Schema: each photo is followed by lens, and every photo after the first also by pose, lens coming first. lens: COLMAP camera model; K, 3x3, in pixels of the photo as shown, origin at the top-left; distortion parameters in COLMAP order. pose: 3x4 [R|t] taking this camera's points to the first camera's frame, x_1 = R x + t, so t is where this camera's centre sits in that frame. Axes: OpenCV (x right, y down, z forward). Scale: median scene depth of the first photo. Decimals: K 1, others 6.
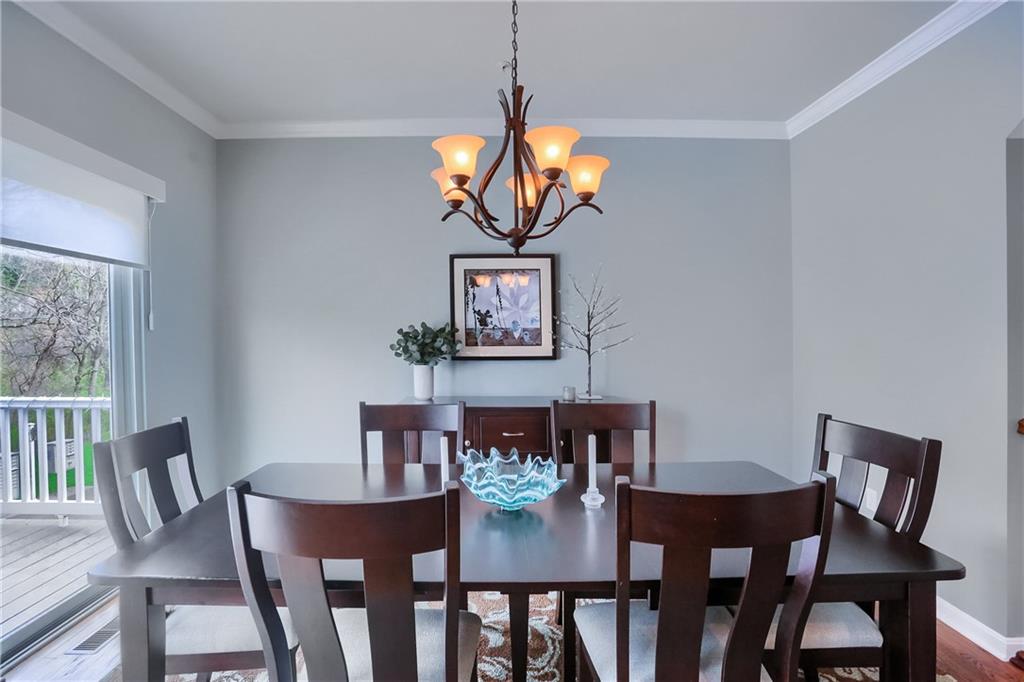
lens RADIAL K [[498.4, 0, 505.9], [0, 498.4, 333.1], [0, 0, 1]] dist [-0.060735, 0.024033]
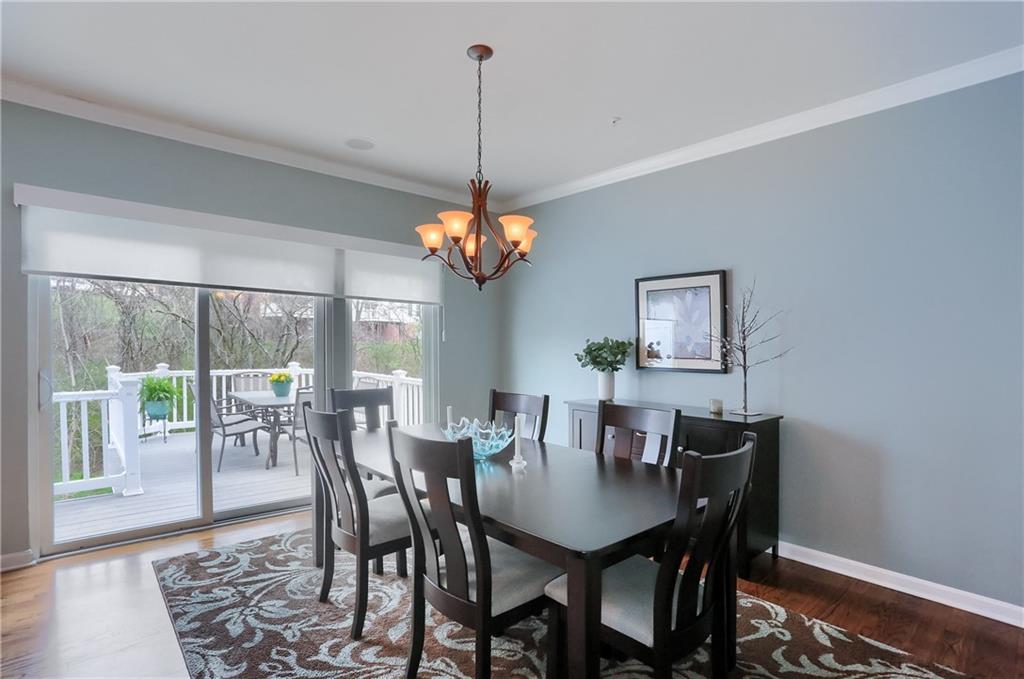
lens RADIAL K [[483.2, 0, 512.0], [0, 483.2, 339.5], [0, 0, 1]] dist [-0.070938, 0.019048]
pose [[0.678833, 0.008057, -0.734249, 0.522659], [-0.011316, 0.999936, 0.000511, -0.012291], [0.734206, 0.007962, 0.678880, 0.019006]]
